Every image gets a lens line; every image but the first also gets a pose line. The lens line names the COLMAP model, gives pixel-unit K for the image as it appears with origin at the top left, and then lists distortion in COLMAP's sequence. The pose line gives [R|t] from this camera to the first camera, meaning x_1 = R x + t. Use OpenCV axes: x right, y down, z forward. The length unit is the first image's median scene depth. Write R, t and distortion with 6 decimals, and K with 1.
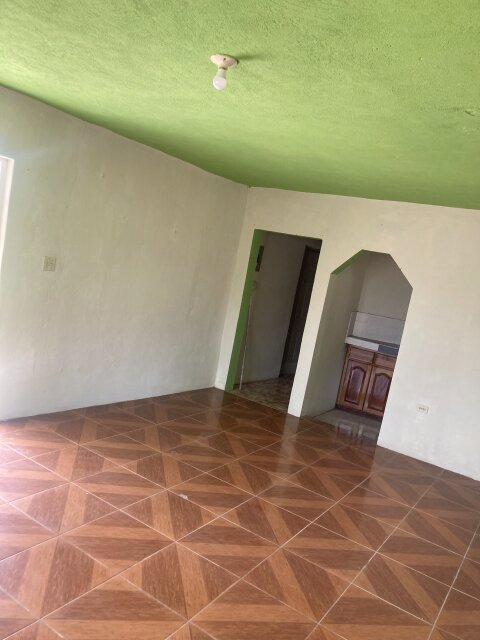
lens RADIAL K [[527.4, 0, 240.0], [0, 527.4, 320.0], [0, 0, 1]] dist [0.018218, 0.001254]
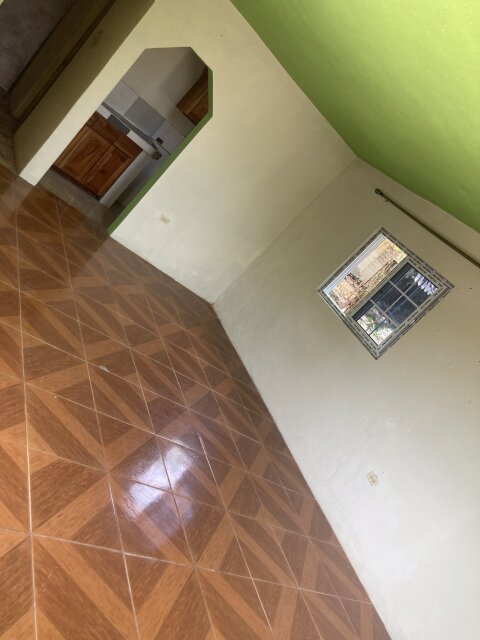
lens RADIAL K [[527.4, 0, 240.0], [0, 527.4, 320.0], [0, 0, 1]] dist [0.018218, 0.001254]
pose [[0.483083, -0.065260, 0.873139, -0.732983], [-0.521258, 0.779810, 0.346681, -0.177392], [-0.703507, -0.622606, 0.342695, 0.490186]]
